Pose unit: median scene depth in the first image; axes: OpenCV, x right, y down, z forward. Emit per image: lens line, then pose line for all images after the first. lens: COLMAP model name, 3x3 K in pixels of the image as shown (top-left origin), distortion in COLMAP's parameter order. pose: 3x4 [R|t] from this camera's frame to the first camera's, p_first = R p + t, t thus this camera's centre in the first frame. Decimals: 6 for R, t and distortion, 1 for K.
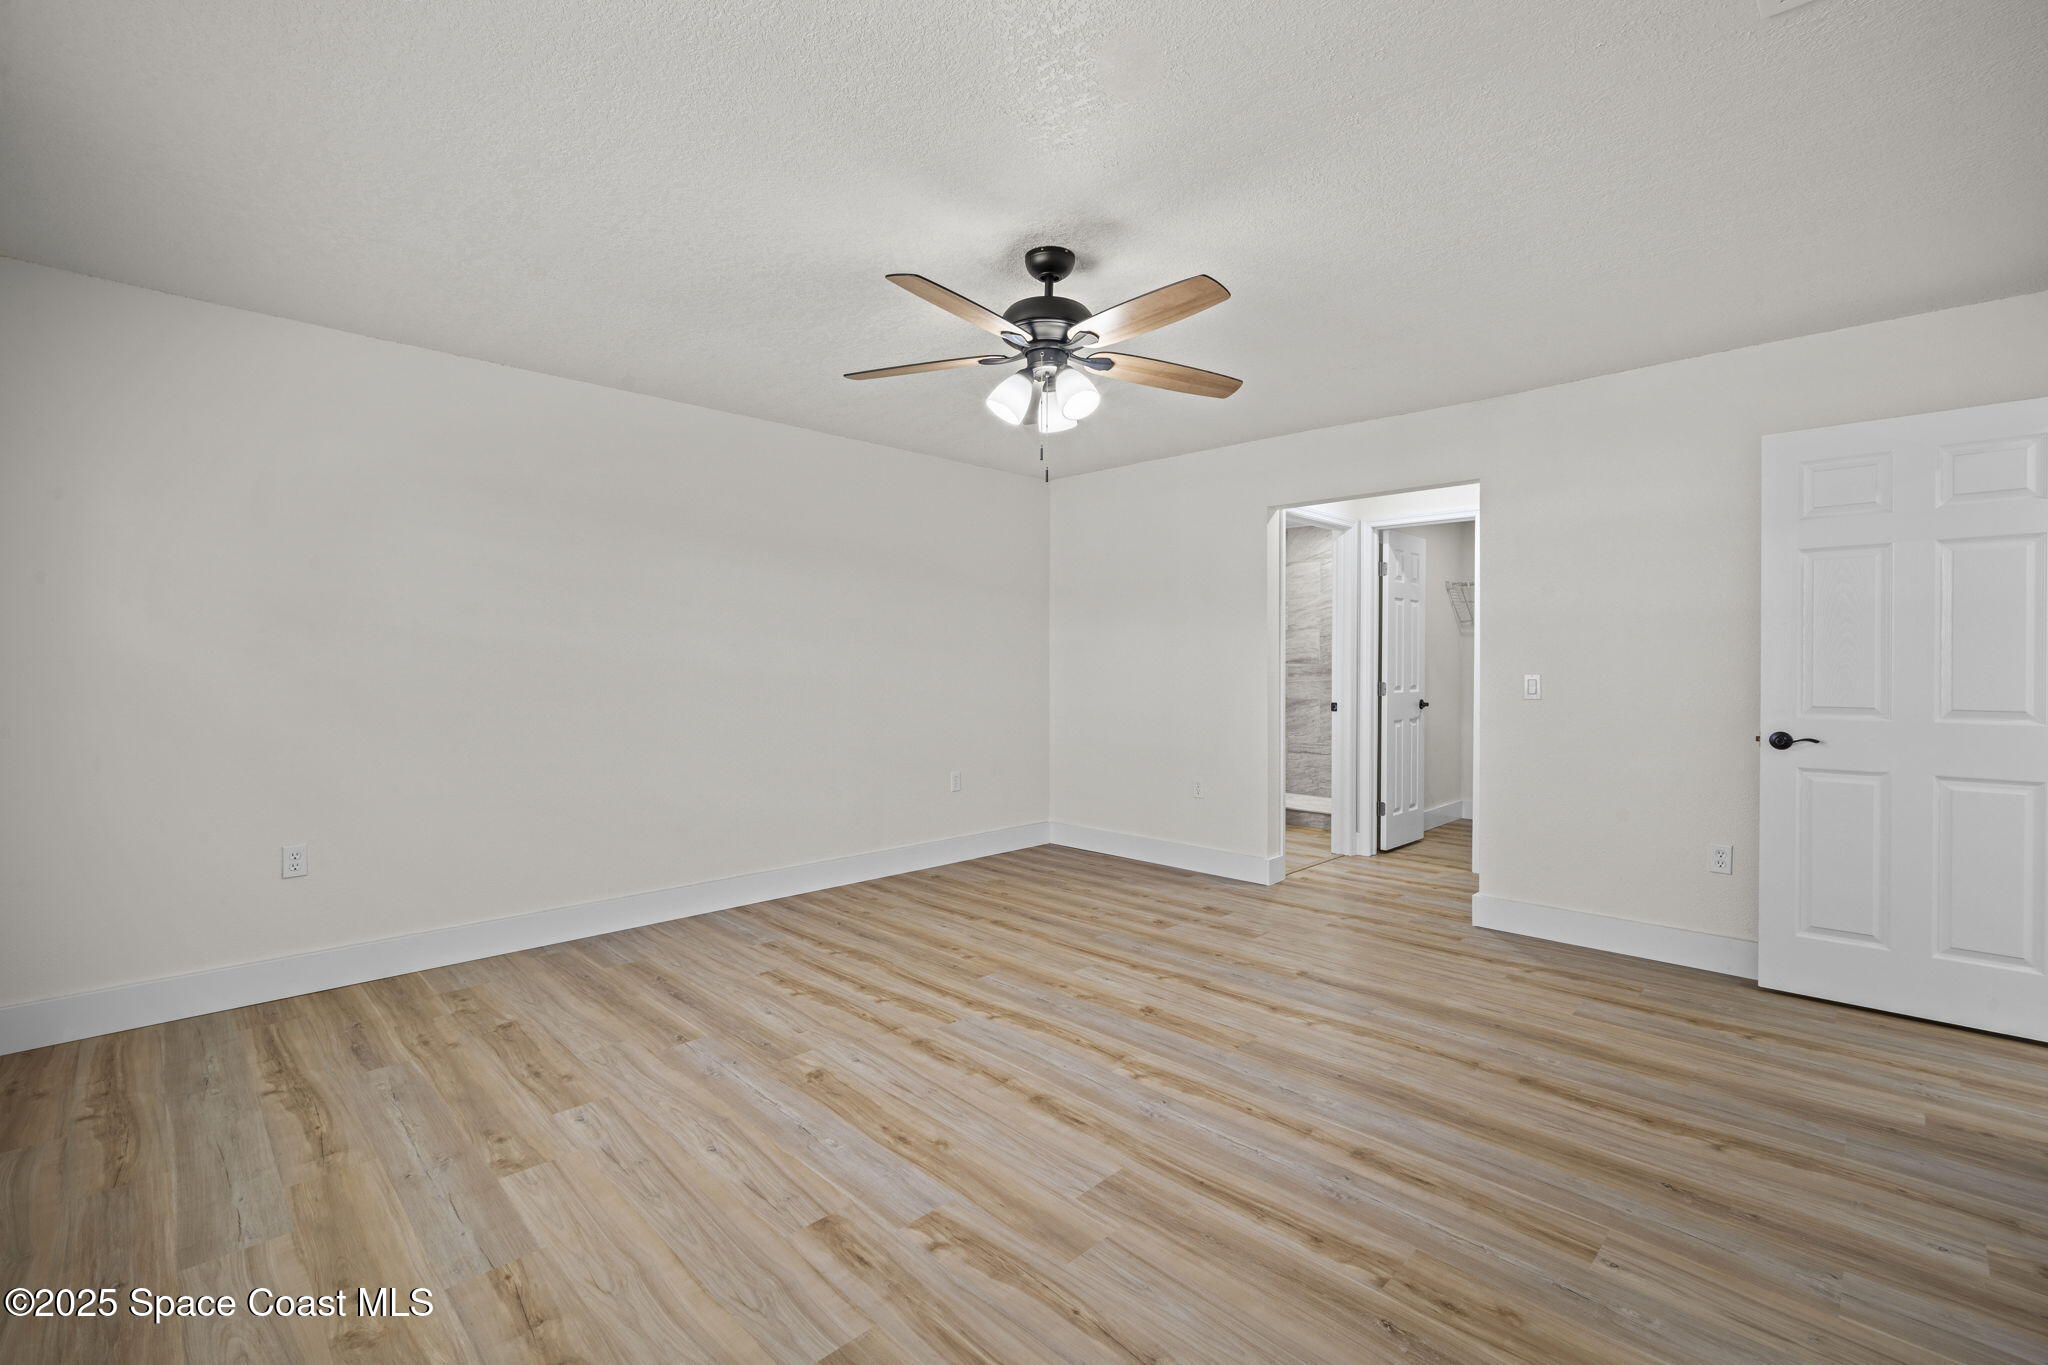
lens RADIAL K [[892.9, 0, 1020.7], [0, 892.9, 680.2], [0, 0, 1]] dist [-0.015540, 0.003995]
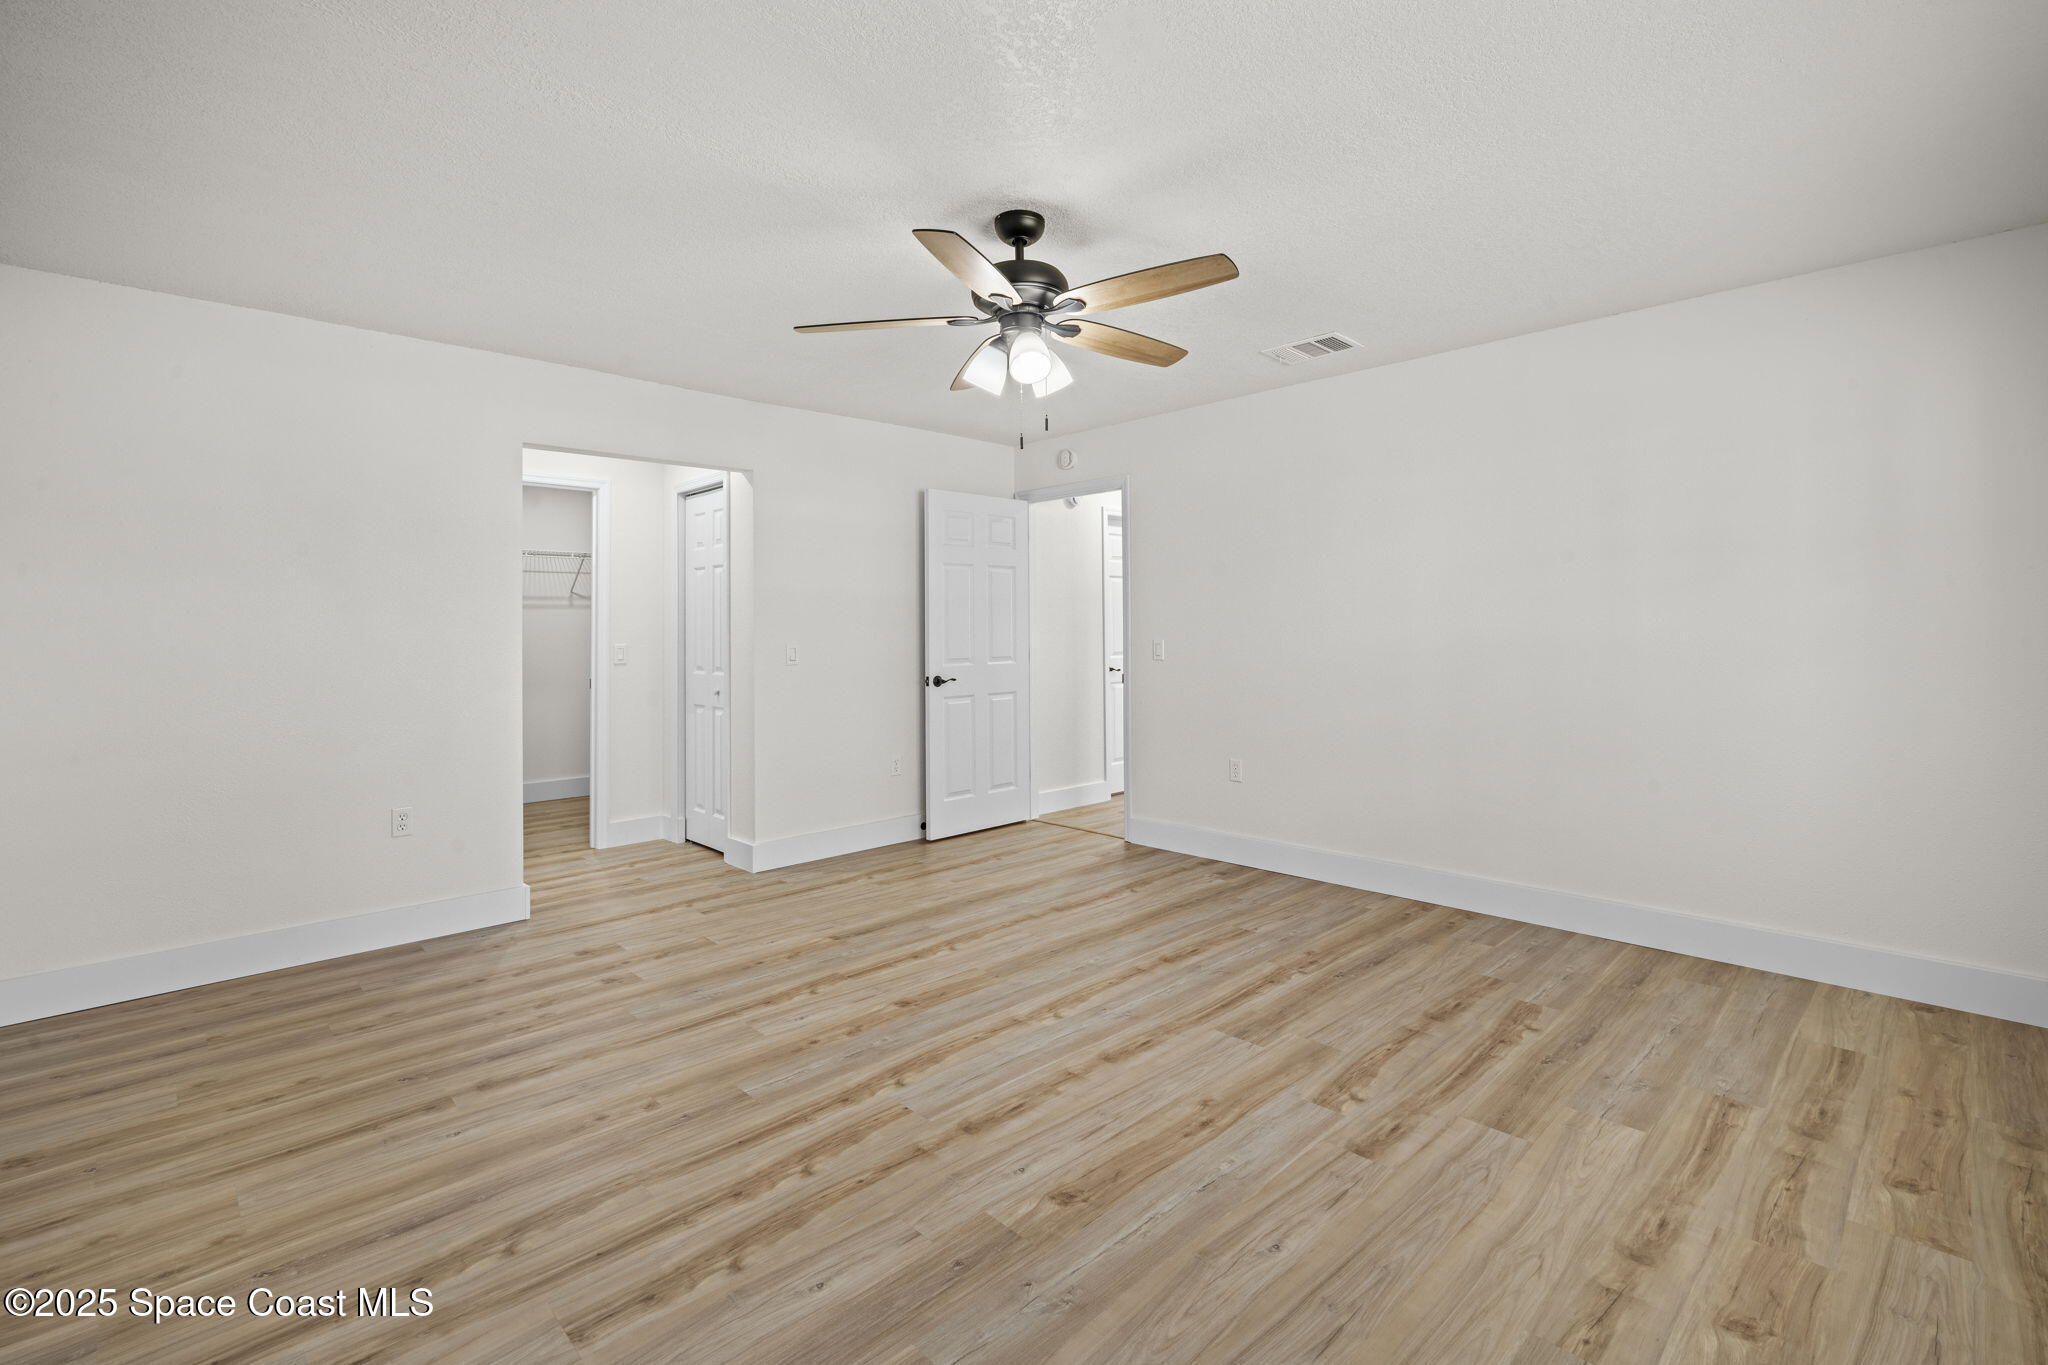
lens RADIAL K [[924.5, 0, 1027.4], [0, 924.5, 630.1], [0, 0, 1]] dist [-0.010173, 0.000528]
pose [[0.014820, -0.000950, 0.999890, -0.903506], [0.028460, 0.999595, 0.000528, -0.021754], [-0.999485, 0.028449, 0.014841, 0.922318]]
